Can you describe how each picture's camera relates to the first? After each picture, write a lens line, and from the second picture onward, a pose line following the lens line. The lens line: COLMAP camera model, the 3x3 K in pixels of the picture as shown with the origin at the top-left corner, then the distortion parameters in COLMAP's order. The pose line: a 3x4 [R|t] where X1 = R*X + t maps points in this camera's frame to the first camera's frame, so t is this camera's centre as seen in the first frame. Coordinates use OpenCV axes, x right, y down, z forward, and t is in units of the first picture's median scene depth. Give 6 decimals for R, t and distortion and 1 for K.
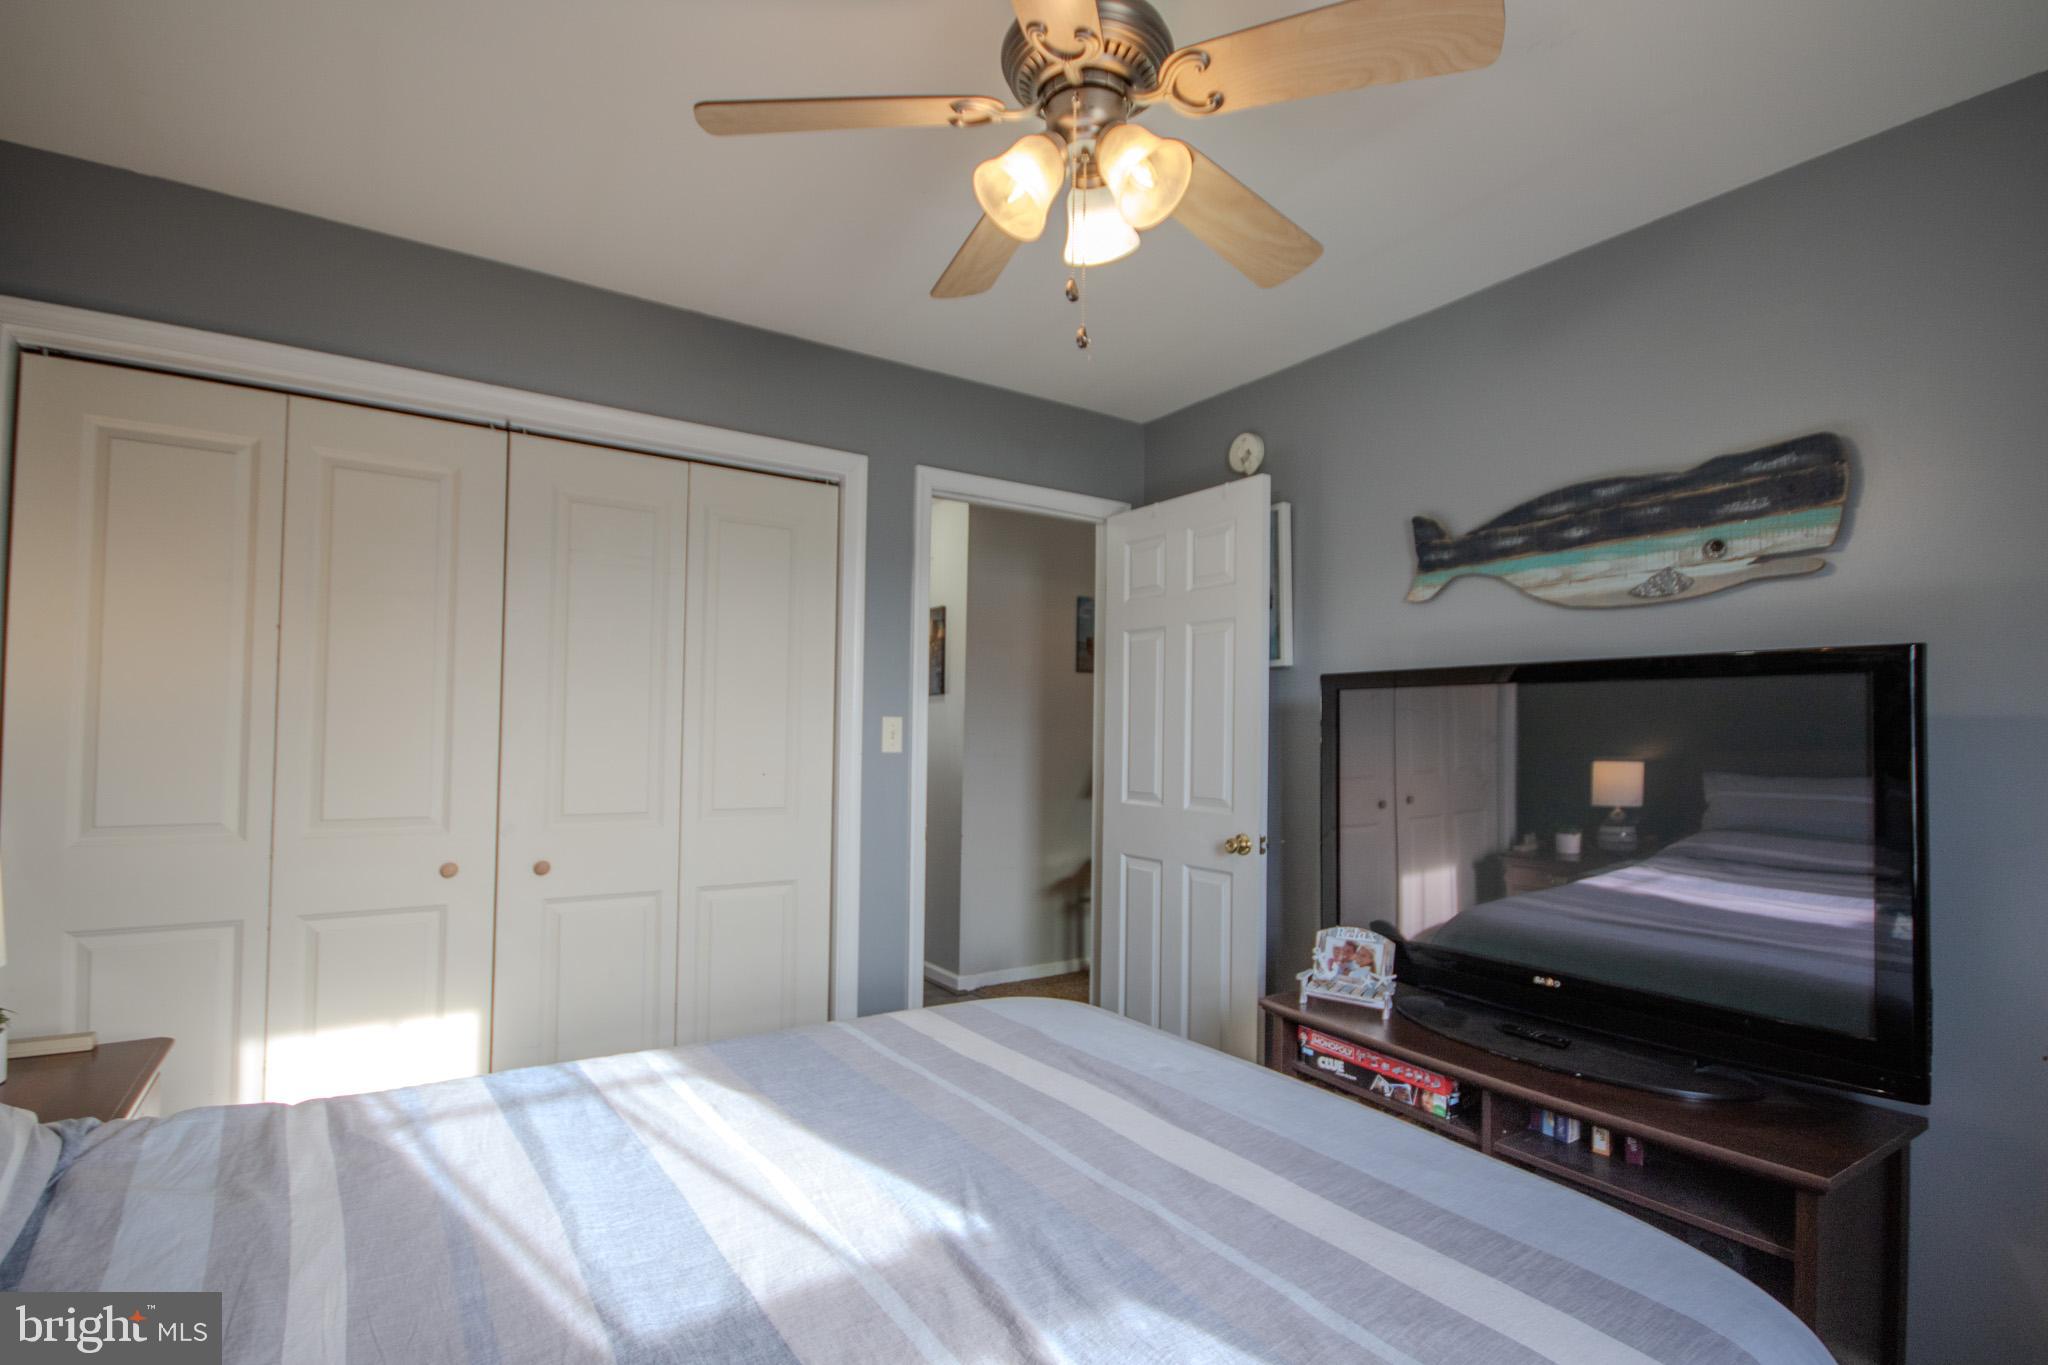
lens RADIAL K [[966.9, 0, 1043.4], [0, 966.9, 707.2], [0, 0, 1]] dist [-0.003018, -0.001734]
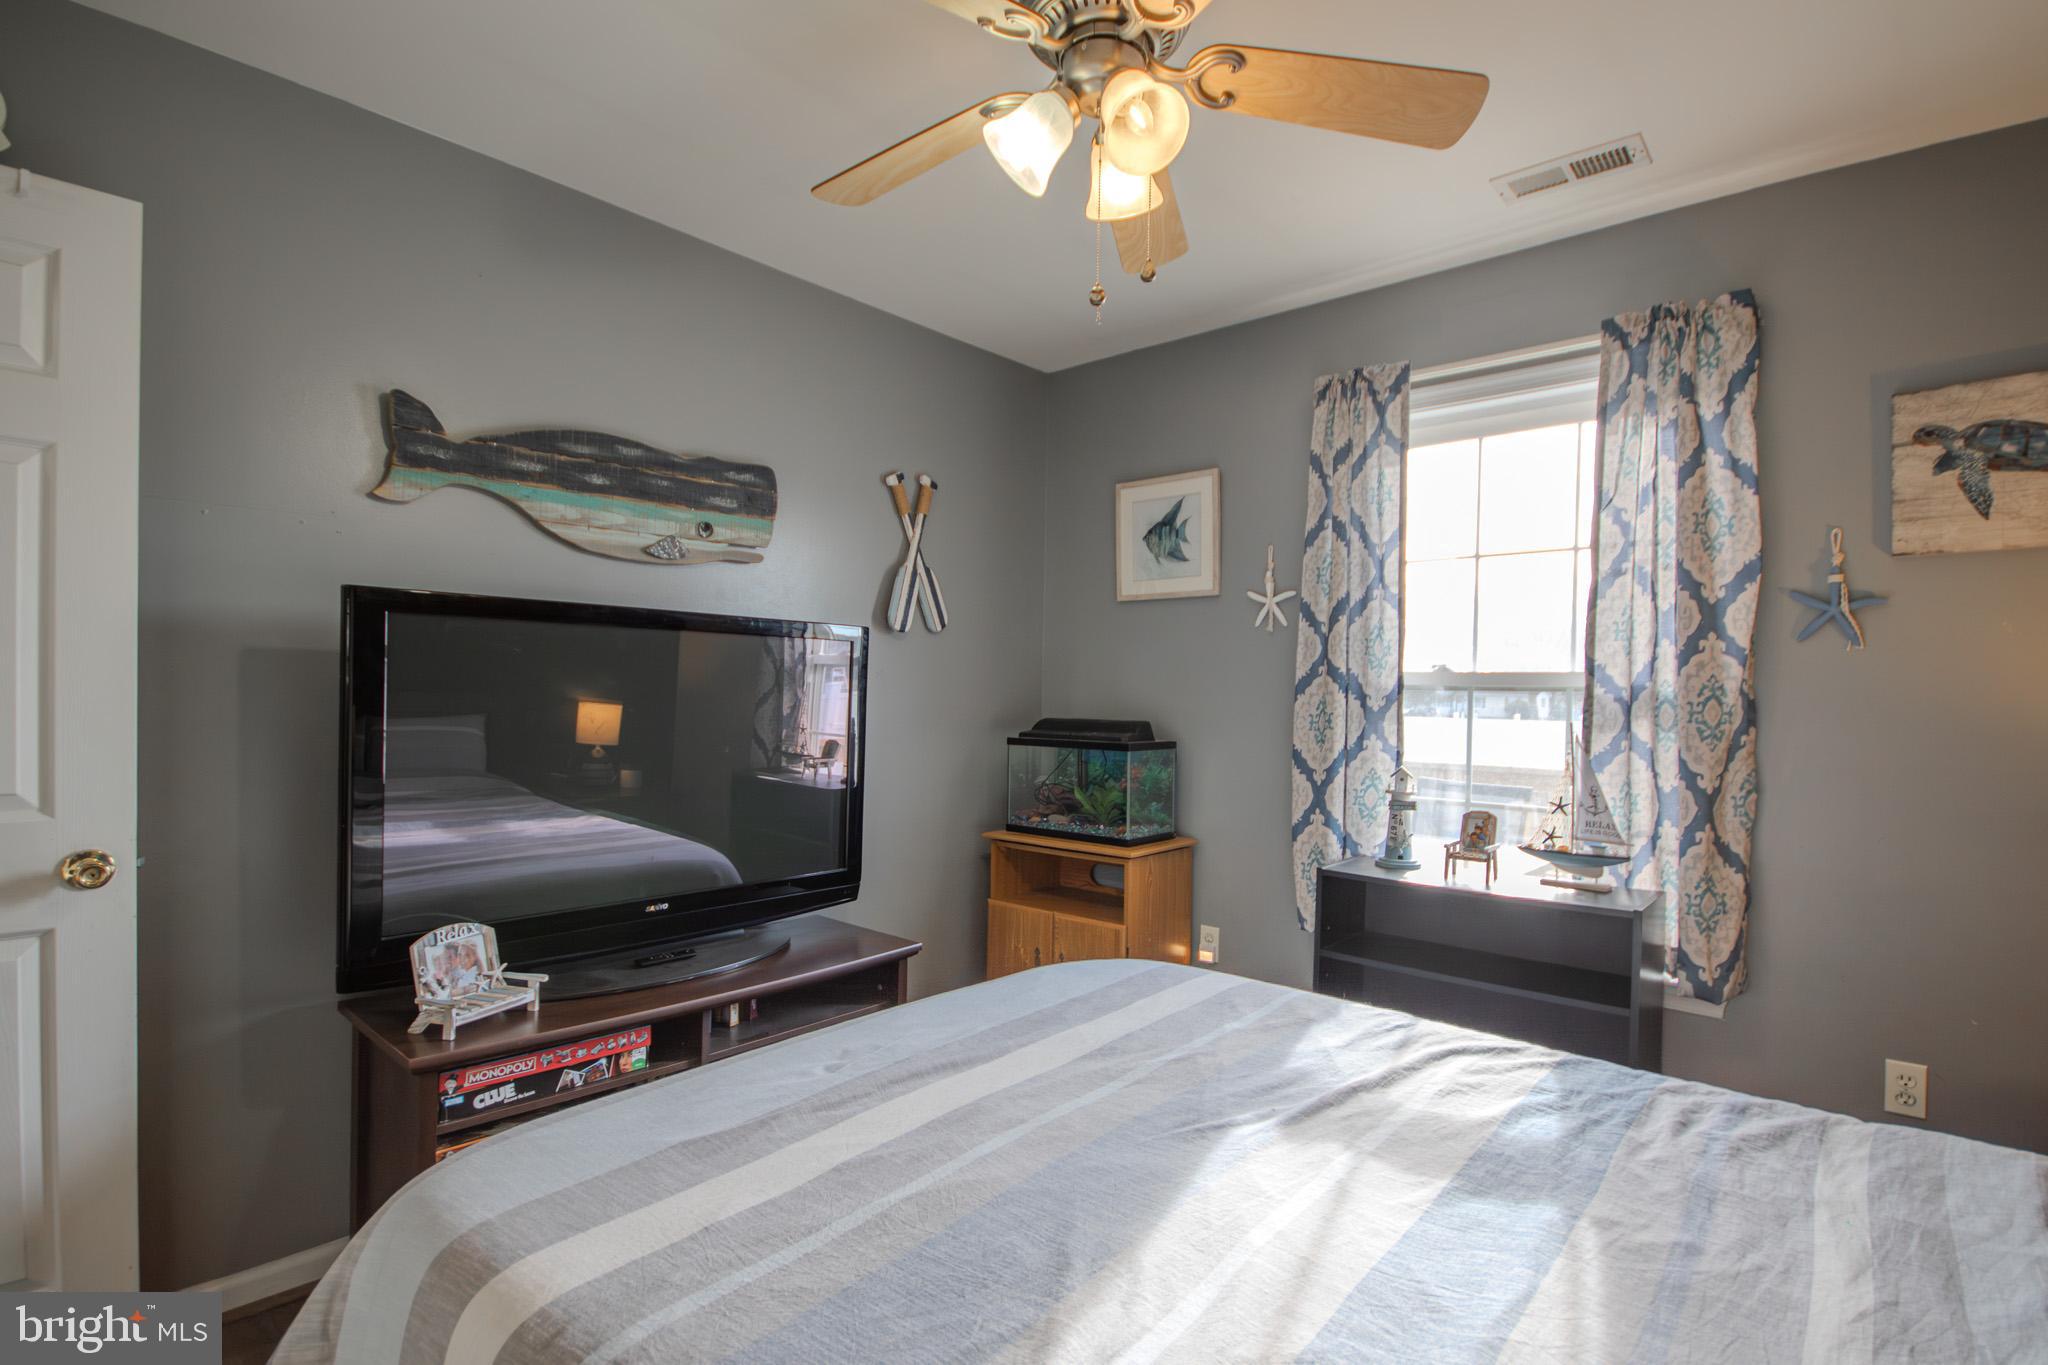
lens RADIAL K [[966.9, 0, 1043.4], [0, 966.9, 707.2], [0, 0, 1]] dist [-0.003018, -0.001734]
pose [[-0.242857, -0.032745, 0.969509, -0.610114], [-0.049566, 0.998544, 0.021310, 0.016576], [-0.968795, -0.042879, -0.244126, 0.840808]]
